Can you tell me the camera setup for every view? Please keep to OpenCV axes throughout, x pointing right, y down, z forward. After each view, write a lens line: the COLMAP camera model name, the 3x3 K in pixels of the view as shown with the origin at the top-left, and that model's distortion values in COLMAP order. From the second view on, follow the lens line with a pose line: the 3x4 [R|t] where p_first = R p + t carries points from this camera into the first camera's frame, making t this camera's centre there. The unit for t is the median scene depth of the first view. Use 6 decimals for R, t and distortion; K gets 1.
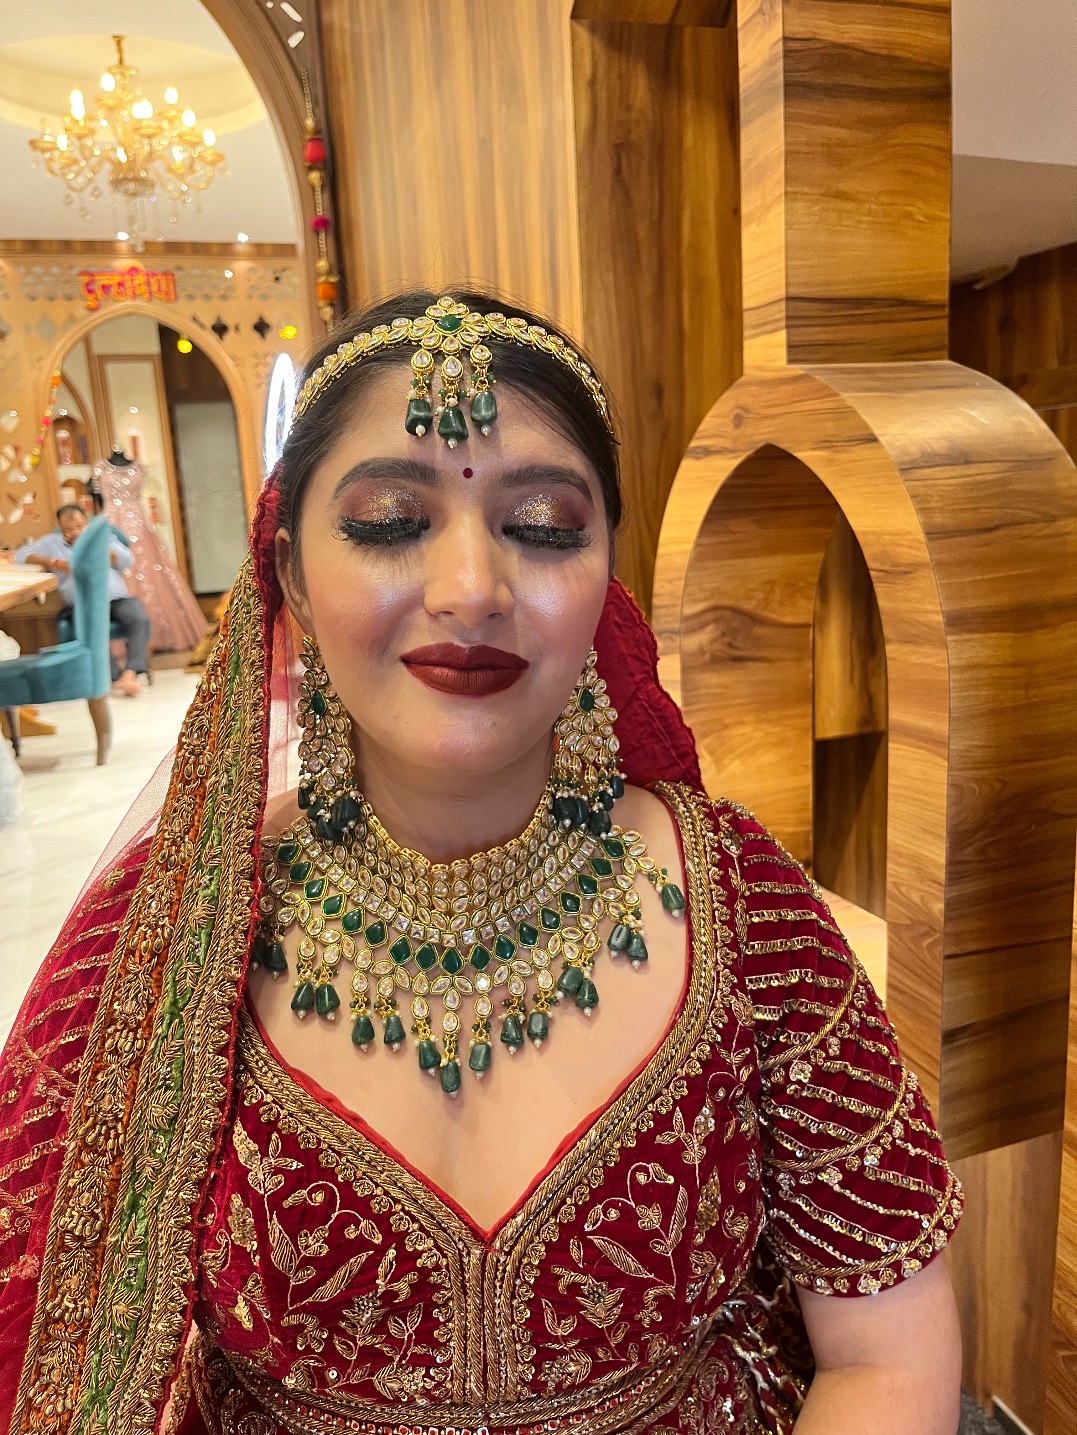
lens RADIAL K [[1074.8, 0, 517.3], [0, 1074.8, 713.2], [0, 0, 1]] dist [0.042986, -0.072124]
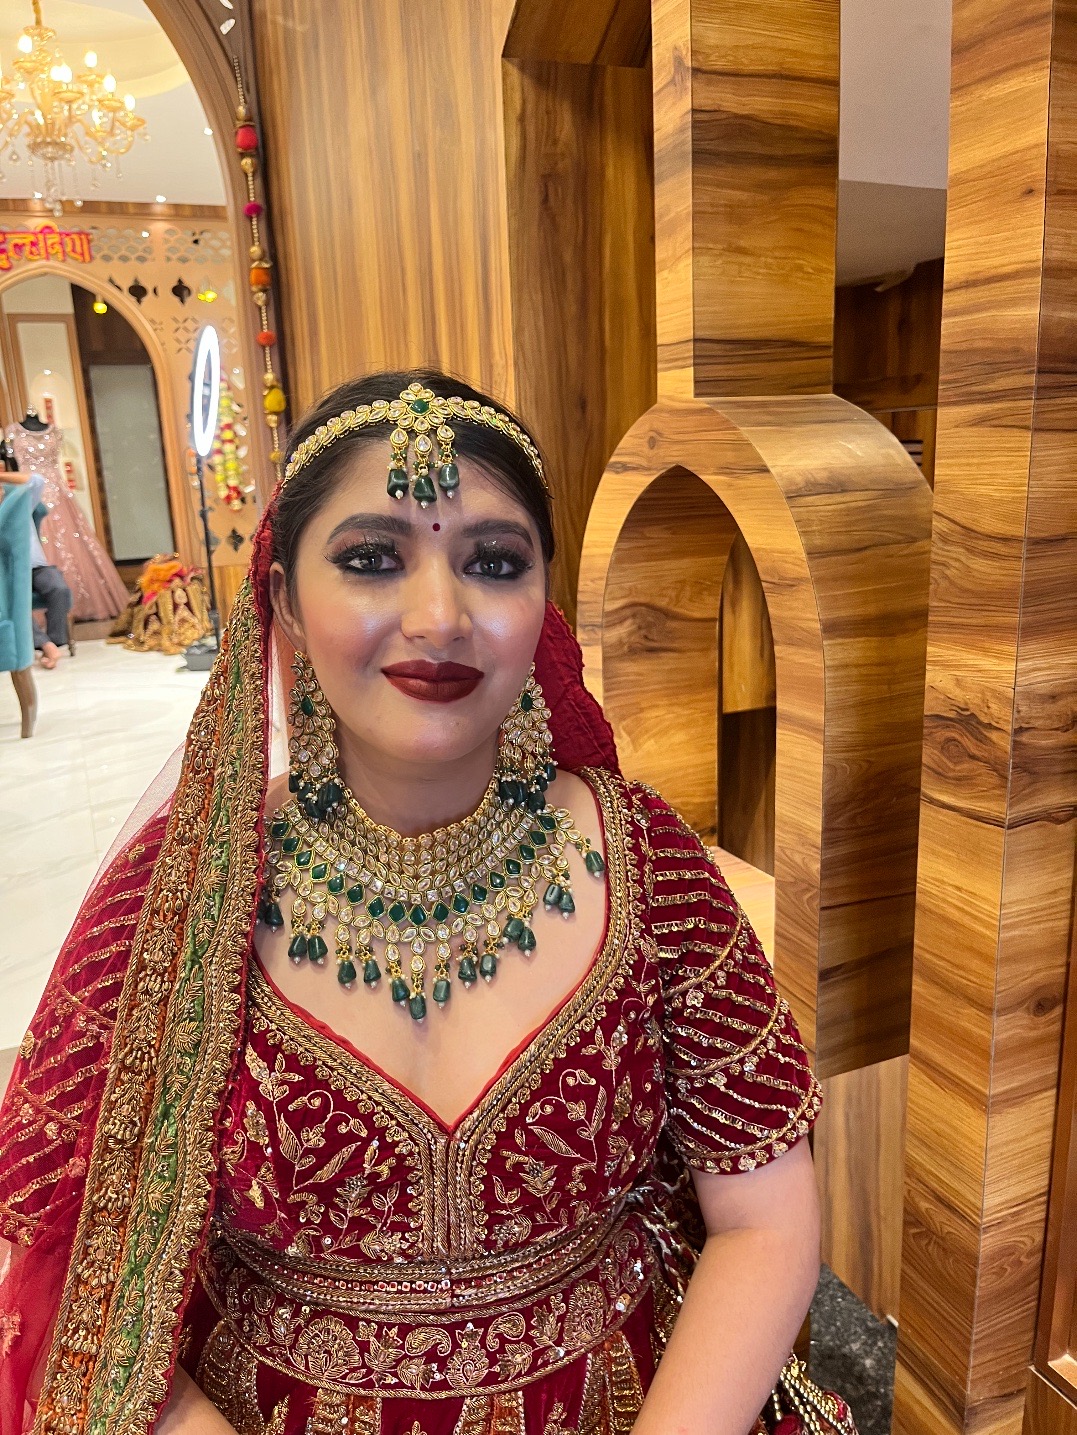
lens RADIAL K [[1073.7, 0, 511.2], [0, 1073.7, 712.7], [0, 0, 1]] dist [0.069400, -0.112074]
pose [[0.997740, -0.002524, 0.067146, -0.033691], [0.000417, 0.999508, 0.031374, -0.038820], [-0.067192, -0.031275, 0.997250, -0.219071]]
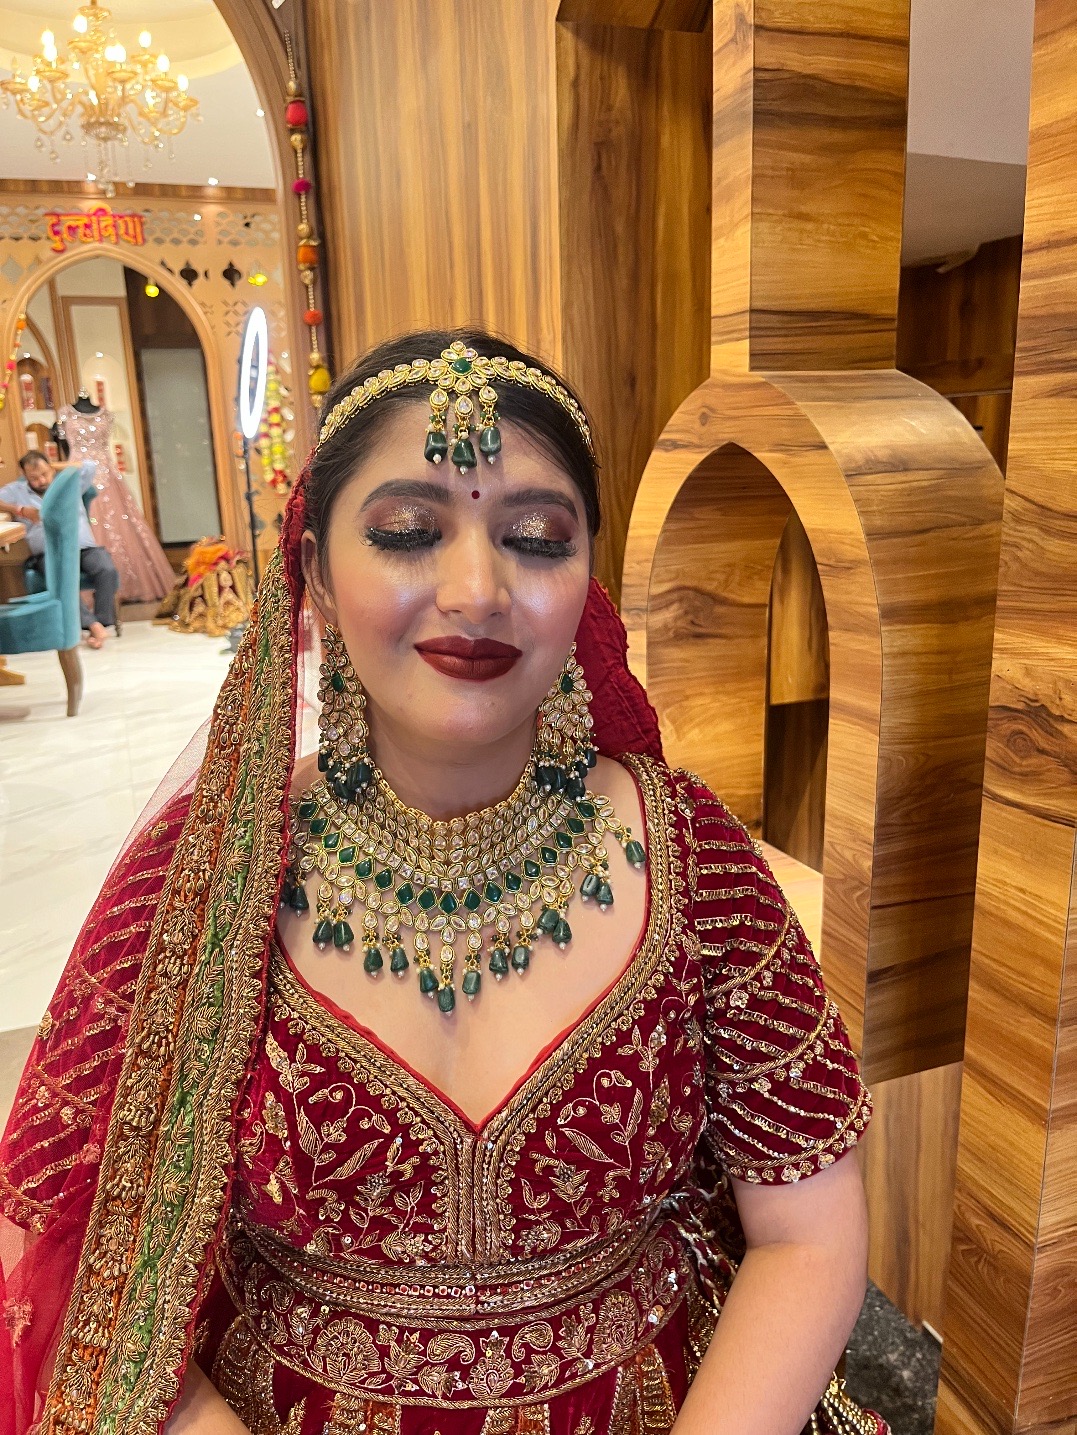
lens RADIAL K [[1073.7, 0, 511.2], [0, 1073.7, 712.7], [0, 0, 1]] dist [0.069400, -0.112074]
pose [[0.999432, 0.017260, 0.028947, -0.027606], [-0.018451, 0.998972, 0.041400, -0.027172], [-0.028203, -0.041910, 0.998723, -0.162390]]
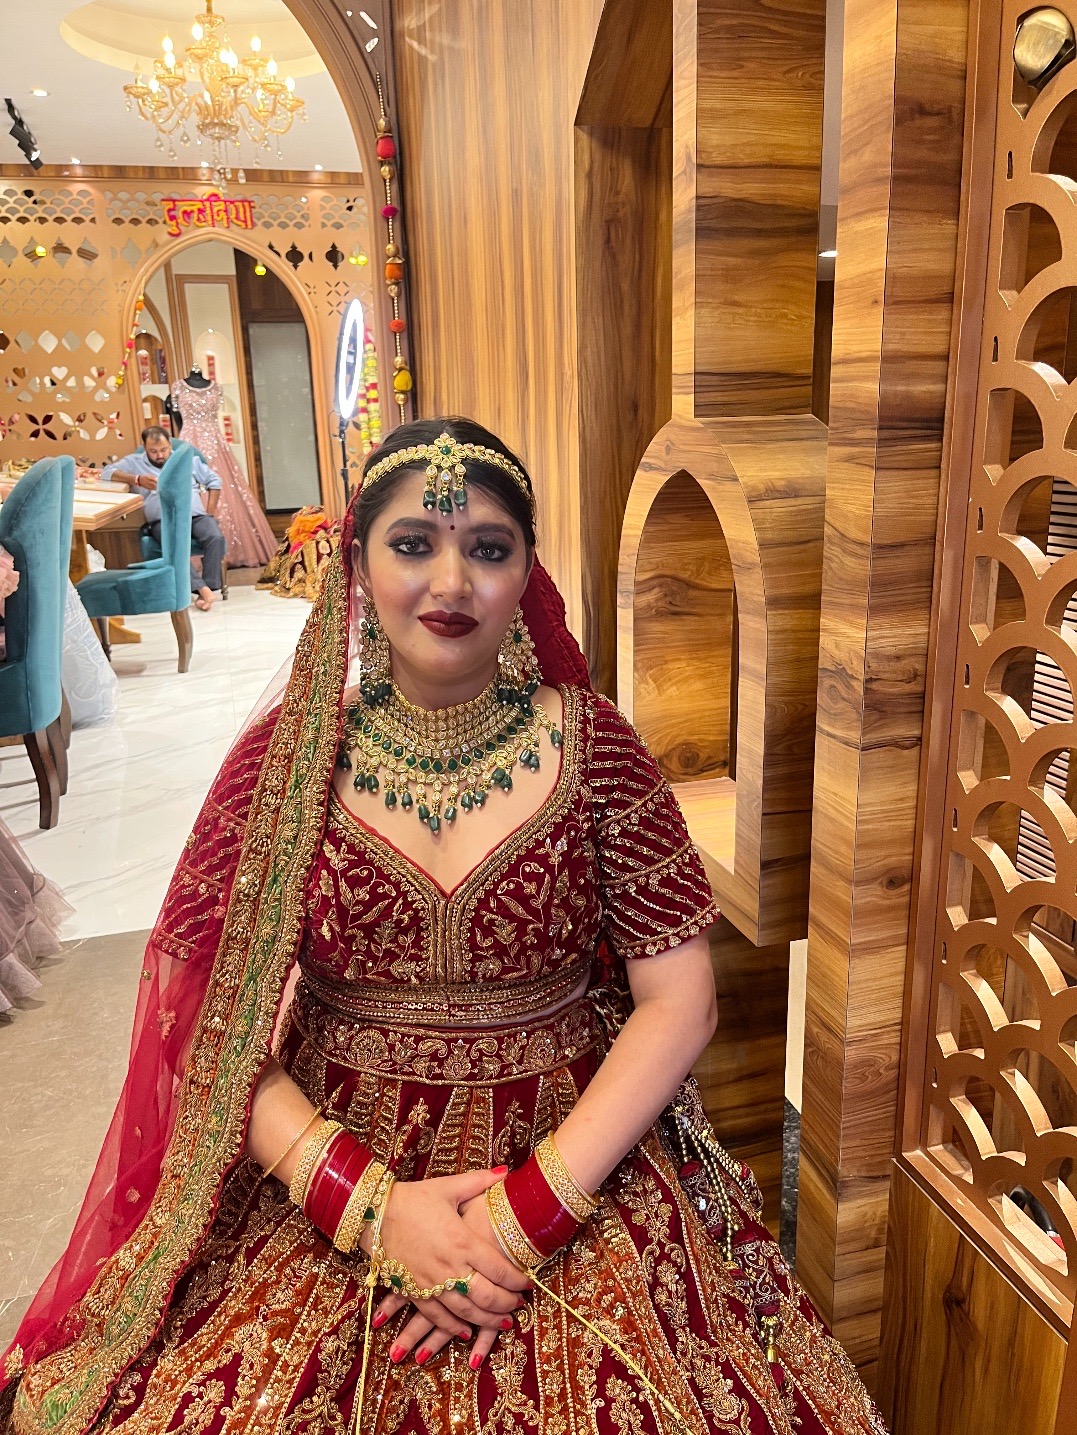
lens RADIAL K [[1083.9, 0, 538.5], [0, 1083.9, 717.5], [0, 0, 1]] dist [0.044932, -0.073823]
pose [[0.998549, 0.041009, -0.034915, 0.164909], [-0.038220, 0.996290, 0.077105, -0.034175], [0.037947, -0.075659, 0.996411, -0.807654]]
